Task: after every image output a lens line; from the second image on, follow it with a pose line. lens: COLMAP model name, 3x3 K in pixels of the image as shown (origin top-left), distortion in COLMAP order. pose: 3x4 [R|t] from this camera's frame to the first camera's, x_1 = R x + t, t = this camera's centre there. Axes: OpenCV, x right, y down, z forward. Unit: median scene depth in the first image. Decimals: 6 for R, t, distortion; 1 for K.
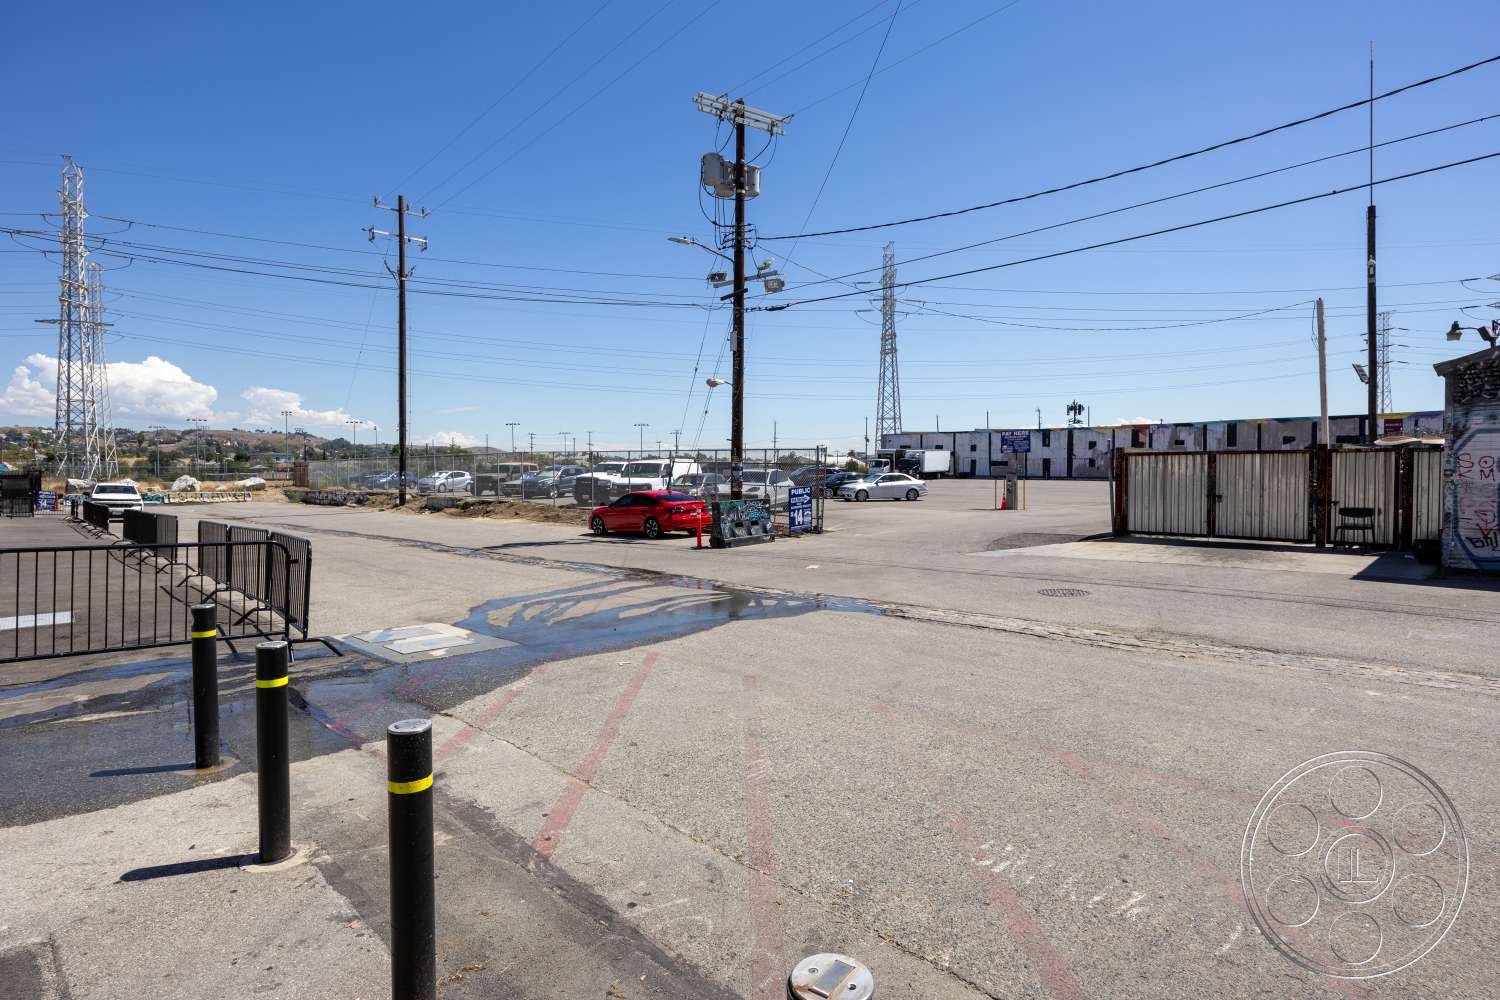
lens RADIAL K [[808.9, 0, 768.9], [0, 808.9, 515.8], [0, 0, 1]] dist [0.002133, 0.000106]
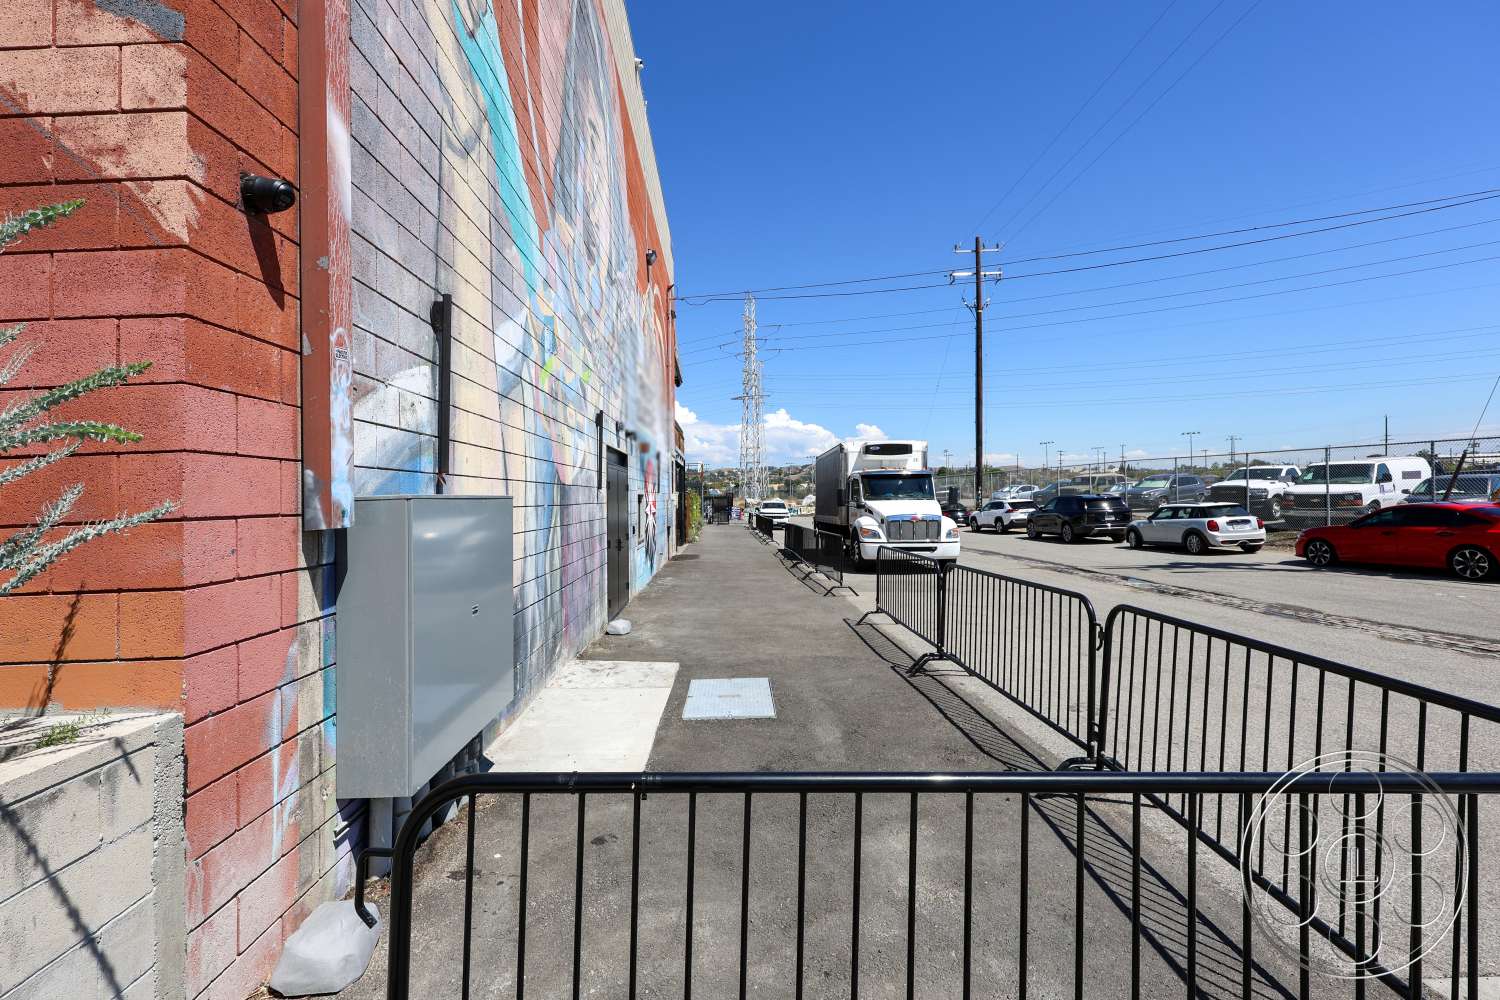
lens RADIAL K [[648.9, 0, 750.0], [0, 648.9, 500.0], [0, 0, 1]] dist [0.000381, 0.000005]
pose [[0.761717, -0.014363, -0.647750, -0.109937], [-0.008545, 0.999445, -0.032209, -0.005362], [0.647853, 0.030069, 0.761172, 0.121264]]
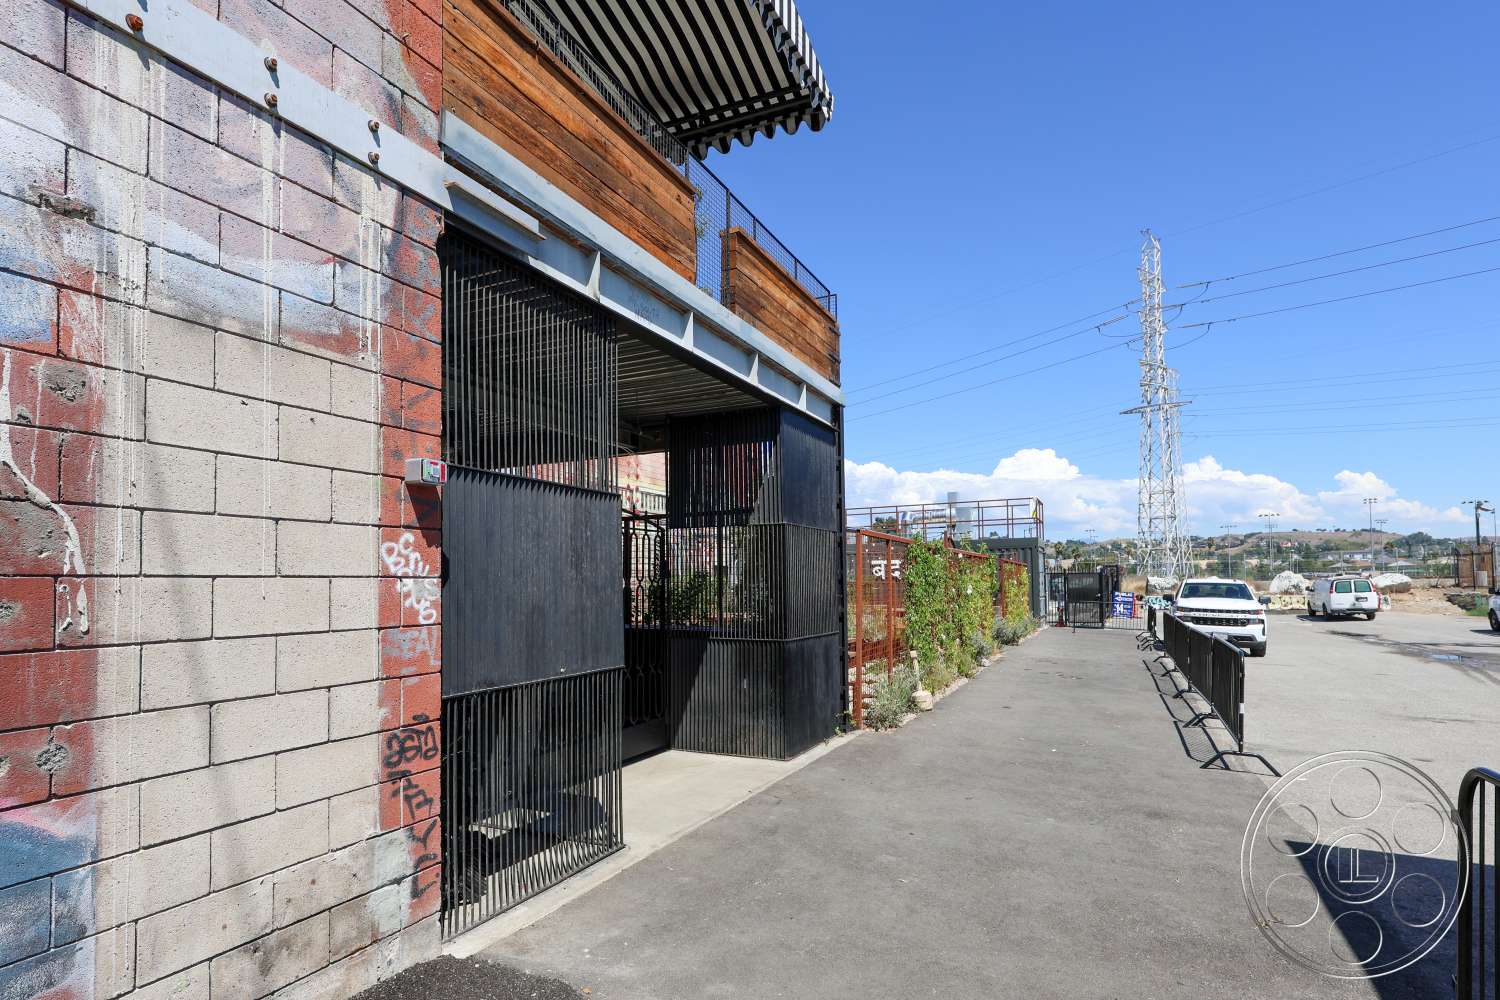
lens RADIAL K [[808.9, 0, 768.9], [0, 808.9, 515.8], [0, 0, 1]] dist [0.002133, 0.000106]
pose [[0.404047, -0.076836, -0.911505, -0.371767], [-0.038079, 0.994189, -0.100686, -0.014142], [0.913945, 0.075391, 0.398774, 0.439849]]
